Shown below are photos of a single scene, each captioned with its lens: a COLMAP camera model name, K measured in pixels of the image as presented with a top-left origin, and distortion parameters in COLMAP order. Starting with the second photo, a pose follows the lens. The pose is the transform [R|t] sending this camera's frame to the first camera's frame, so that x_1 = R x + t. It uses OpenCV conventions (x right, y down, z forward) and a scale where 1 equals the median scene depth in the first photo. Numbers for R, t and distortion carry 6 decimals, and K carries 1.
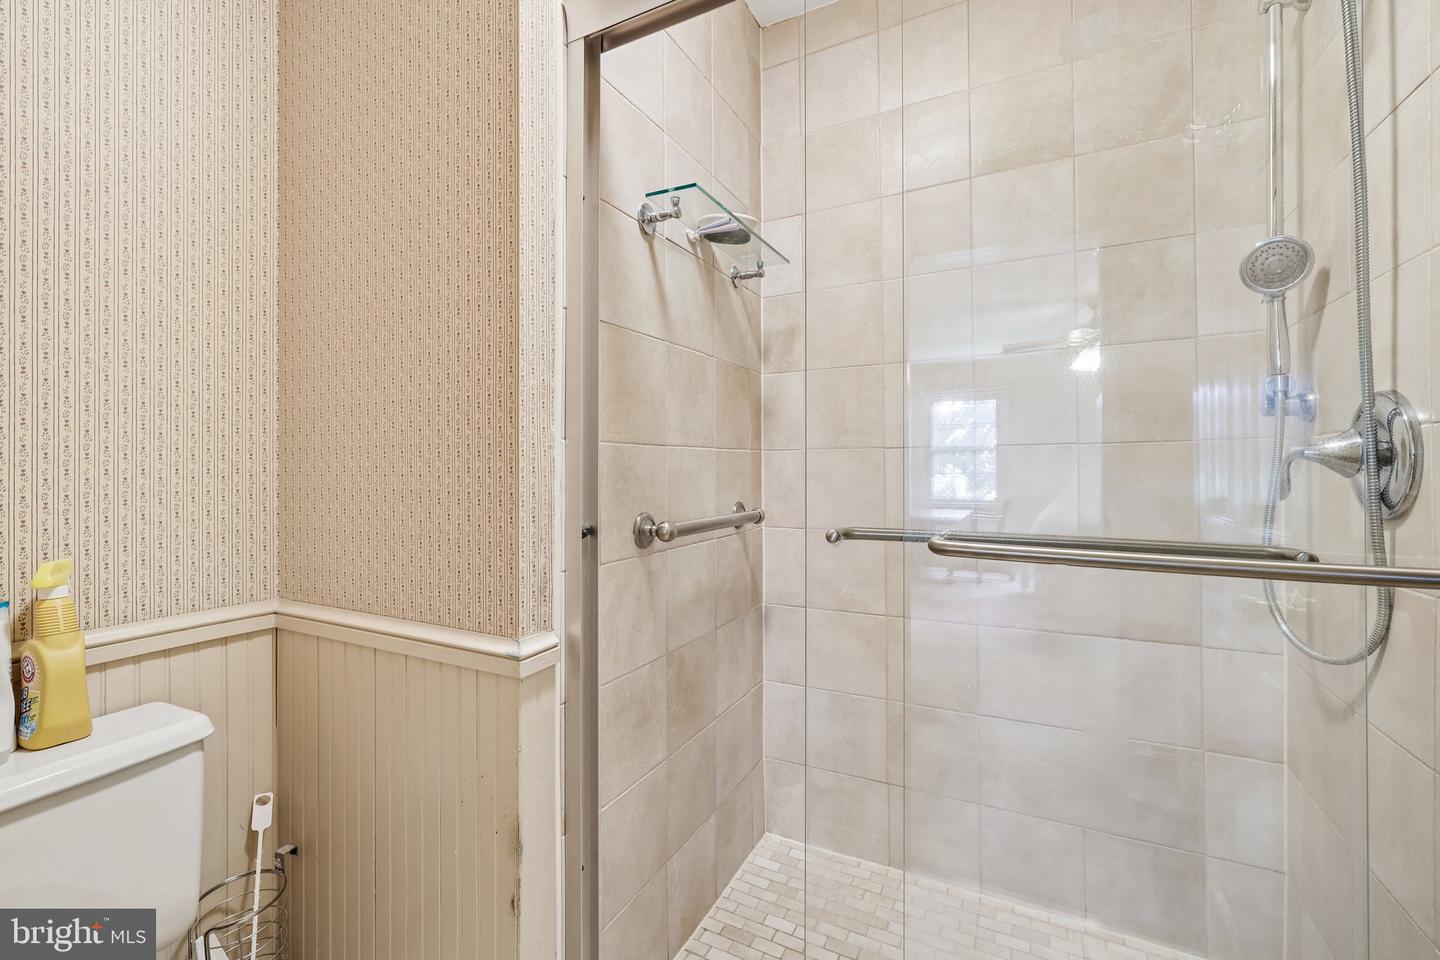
lens RADIAL K [[619.5, 0, 688.8], [0, 619.5, 471.9], [0, 0, 1]] dist [0.000187, 0.000298]
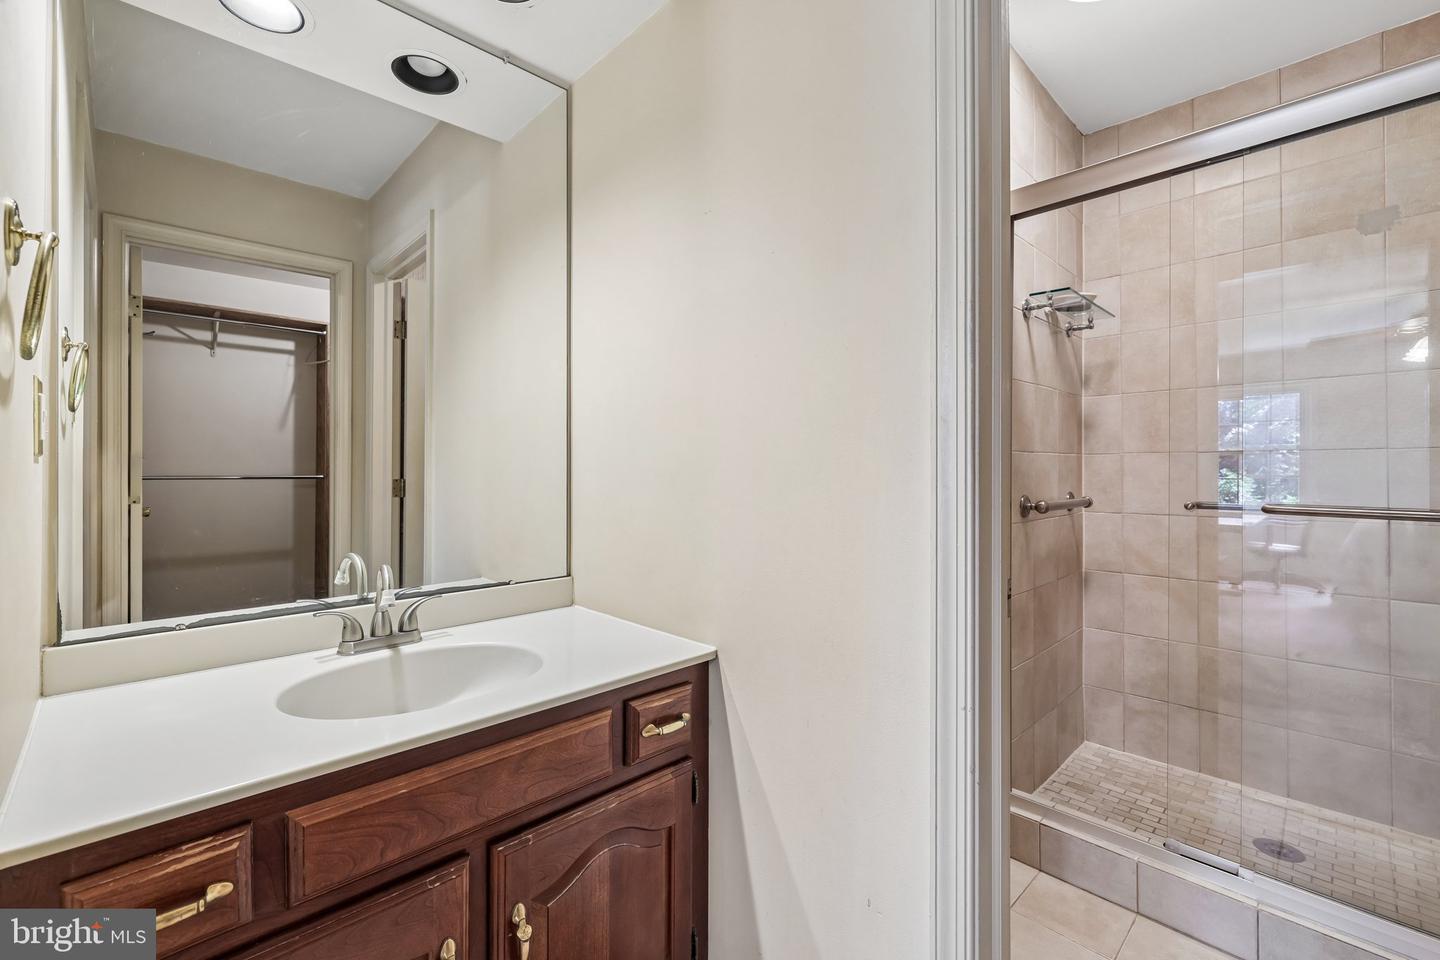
lens RADIAL K [[619.5, 0, 688.8], [0, 619.5, 471.9], [0, 0, 1]] dist [0.000187, 0.000298]
pose [[0.950478, 0.005837, -0.310737, -0.298833], [-0.005777, 0.999983, 0.001113, 0.007618], [0.310738, 0.000737, 0.950495, -0.578494]]
